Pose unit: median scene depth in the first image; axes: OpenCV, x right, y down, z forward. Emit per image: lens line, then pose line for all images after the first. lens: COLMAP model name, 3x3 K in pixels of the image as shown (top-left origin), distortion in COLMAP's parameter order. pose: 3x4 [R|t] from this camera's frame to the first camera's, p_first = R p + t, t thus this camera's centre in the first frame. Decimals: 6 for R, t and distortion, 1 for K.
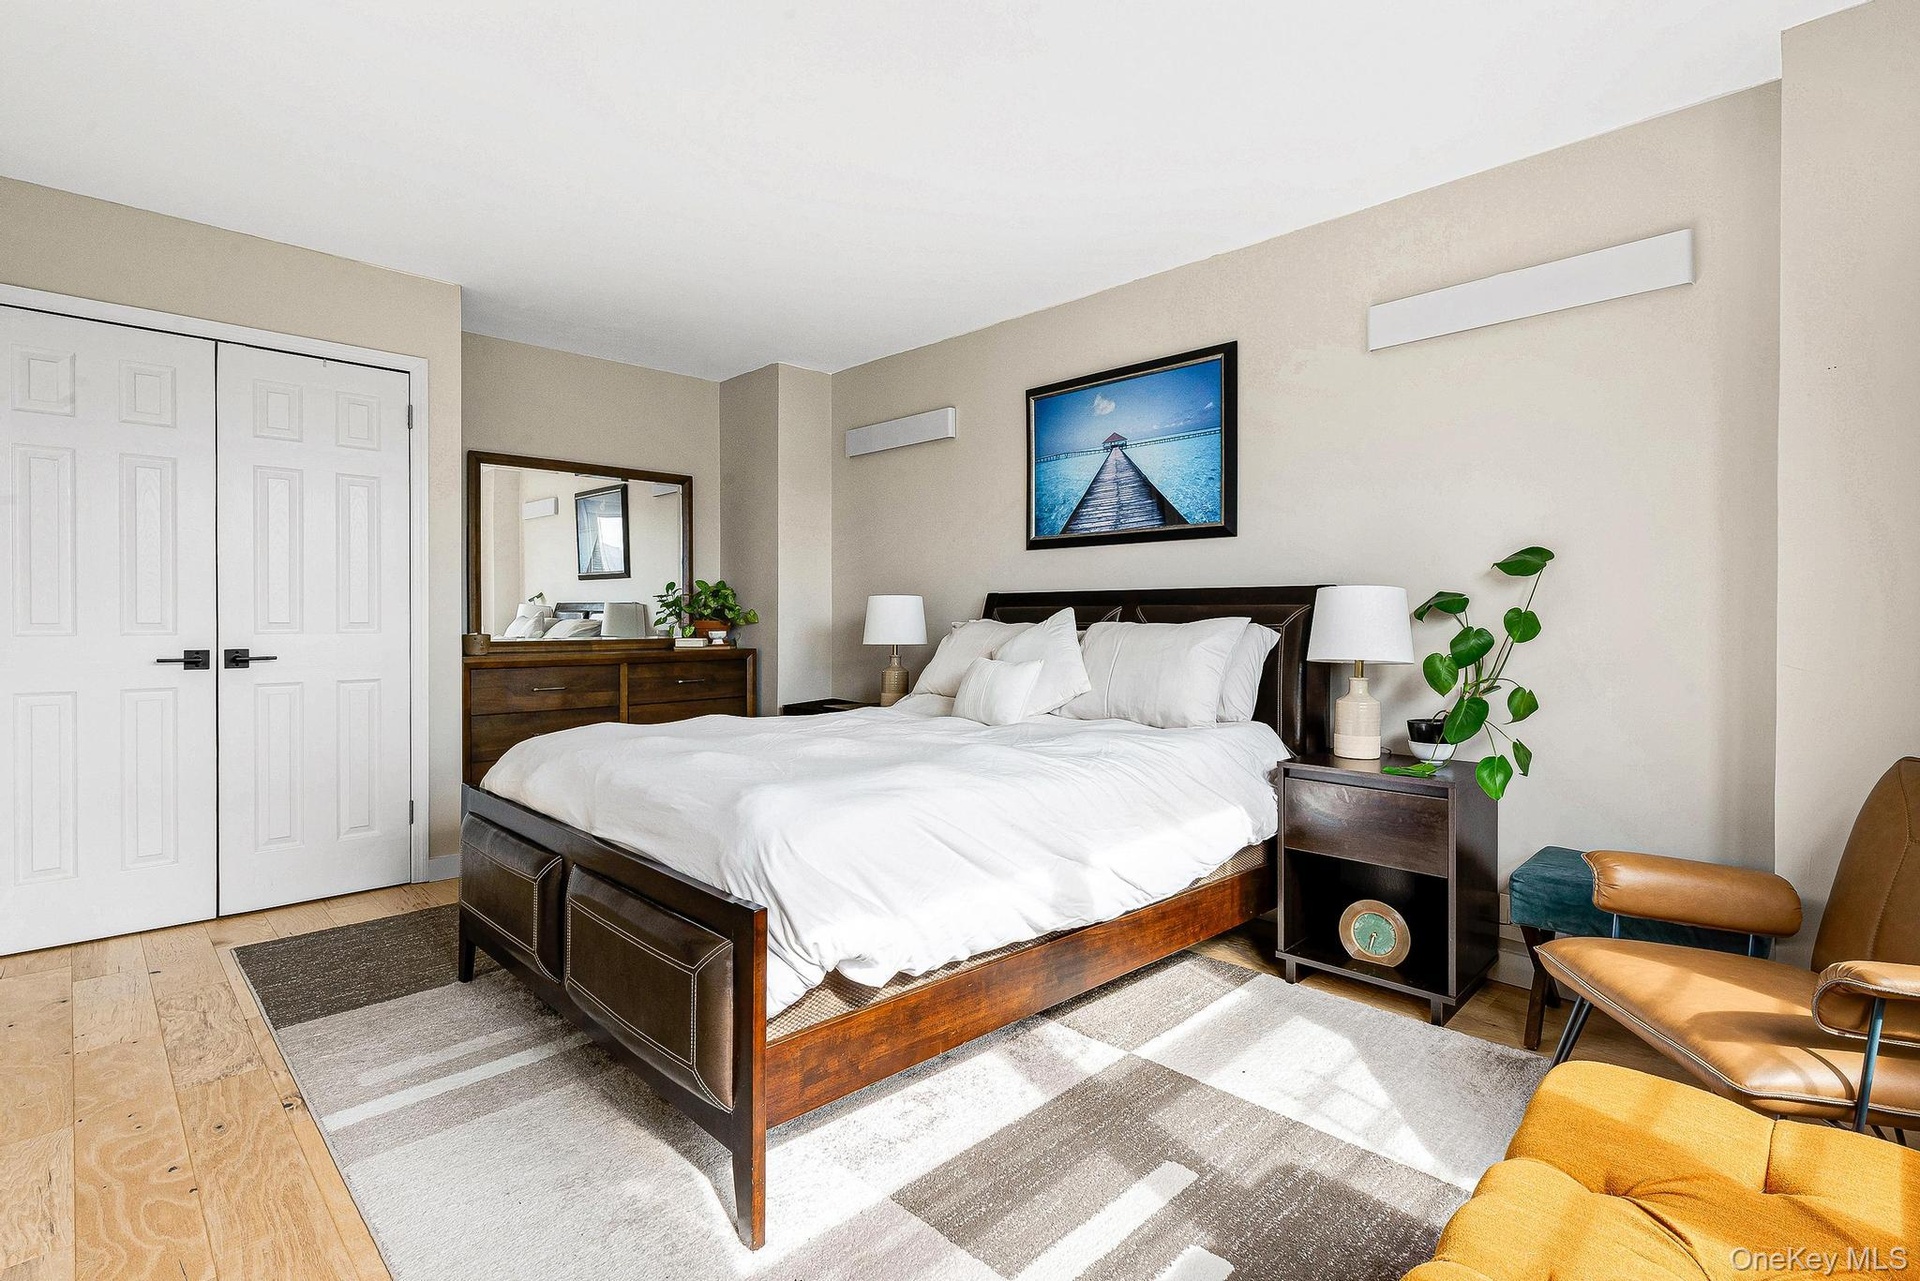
lens RADIAL K [[923.1, 0, 945.8], [0, 923.1, 640.3], [0, 0, 1]] dist [0.010560, -0.002988]
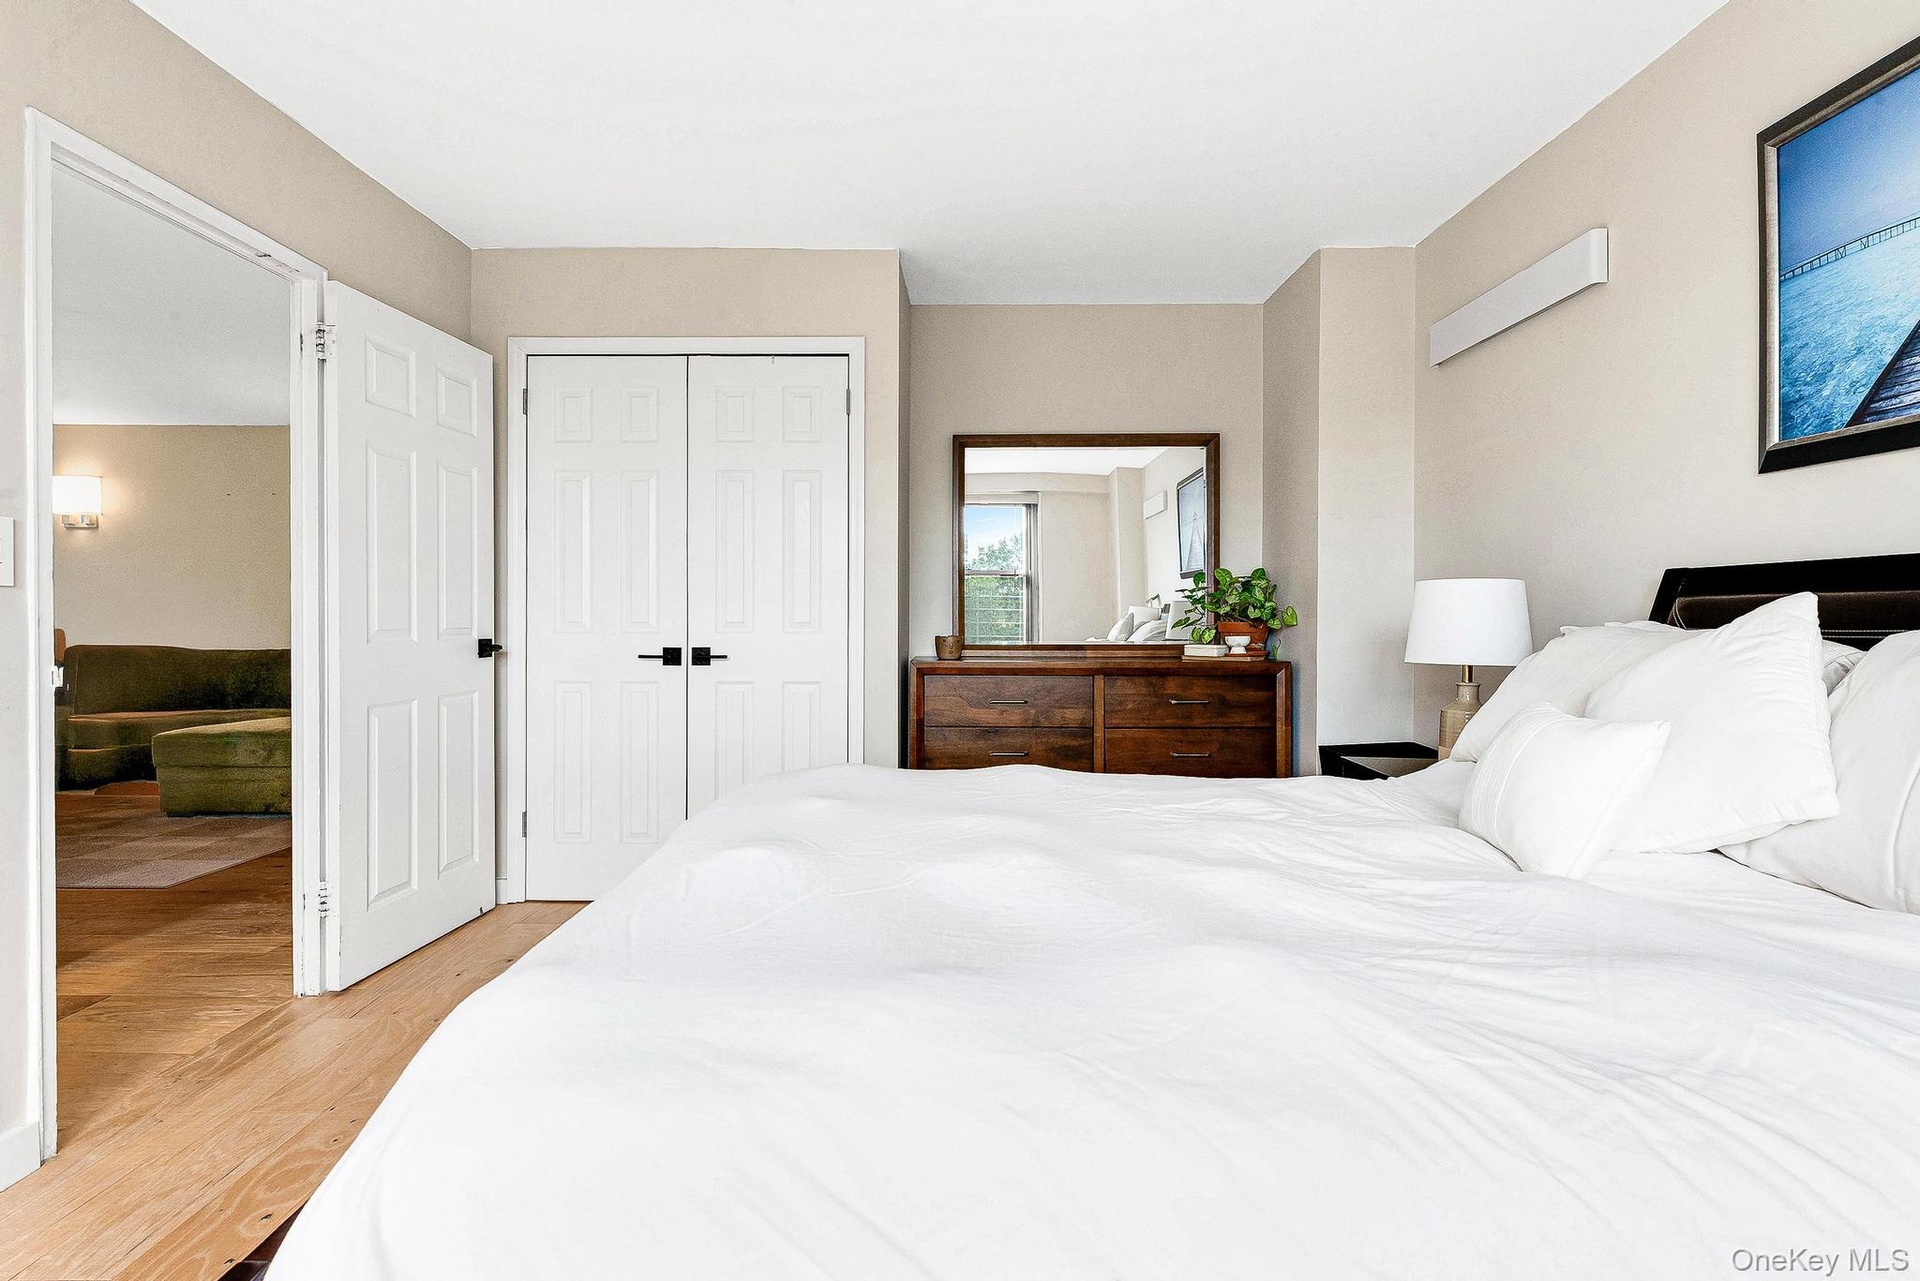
lens RADIAL K [[923.1, 0, 926.6], [0, 923.1, 619.2], [0, 0, 1]] dist [0.010560, -0.002988]
pose [[0.701895, 0.001875, -0.712277, 0.131914], [-0.018774, 0.999698, -0.015870, -0.008843], [0.712032, 0.024511, 0.701719, 0.384607]]
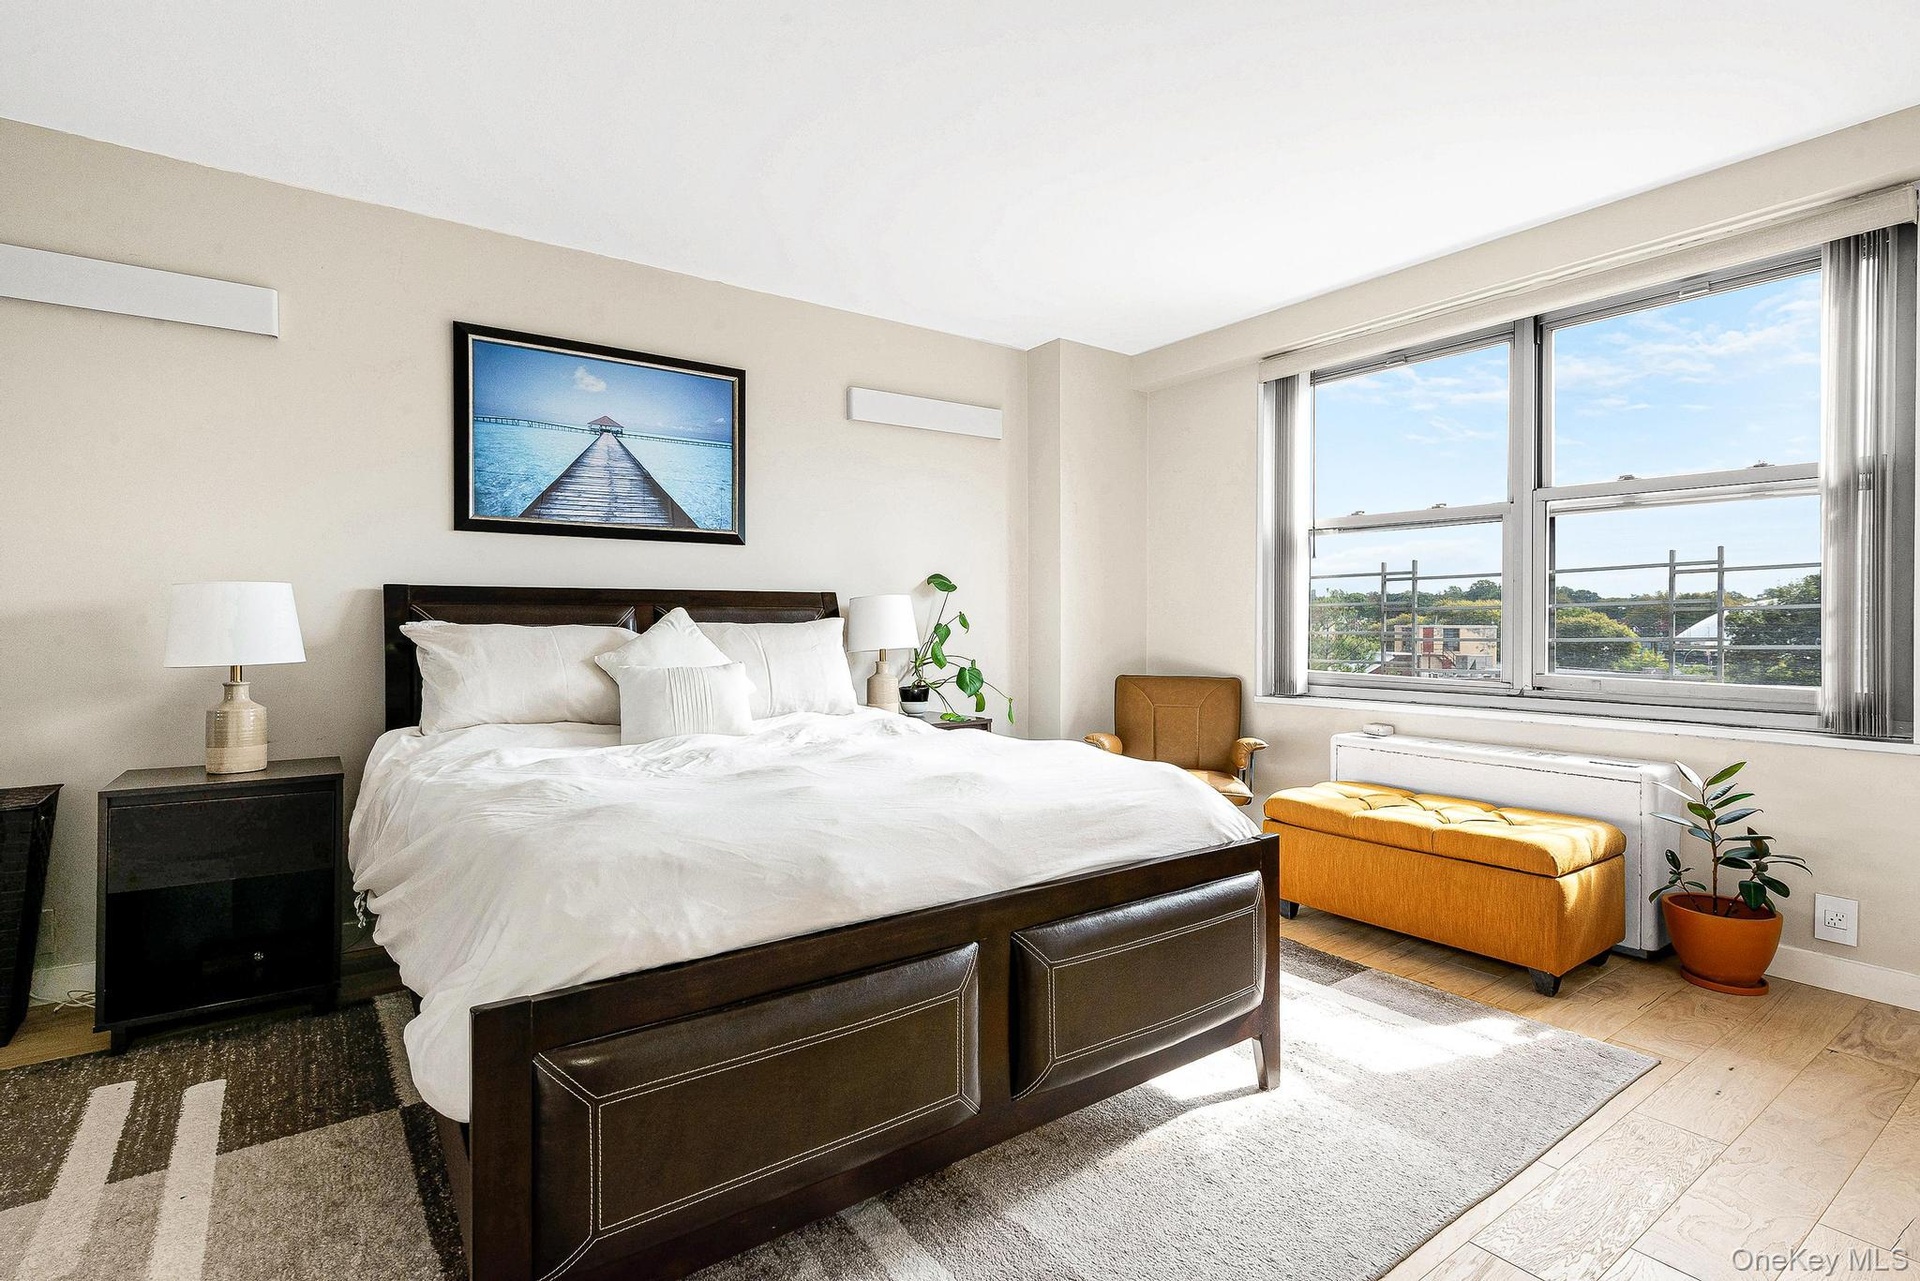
lens RADIAL K [[923.1, 0, 969.4], [0, 923.1, 627.7], [0, 0, 1]] dist [0.010560, -0.002988]
pose [[0.136177, -0.009994, 0.990634, -0.635809], [0.026345, 0.999632, 0.006463, -0.011570], [-0.990334, 0.025218, 0.136390, 0.496191]]
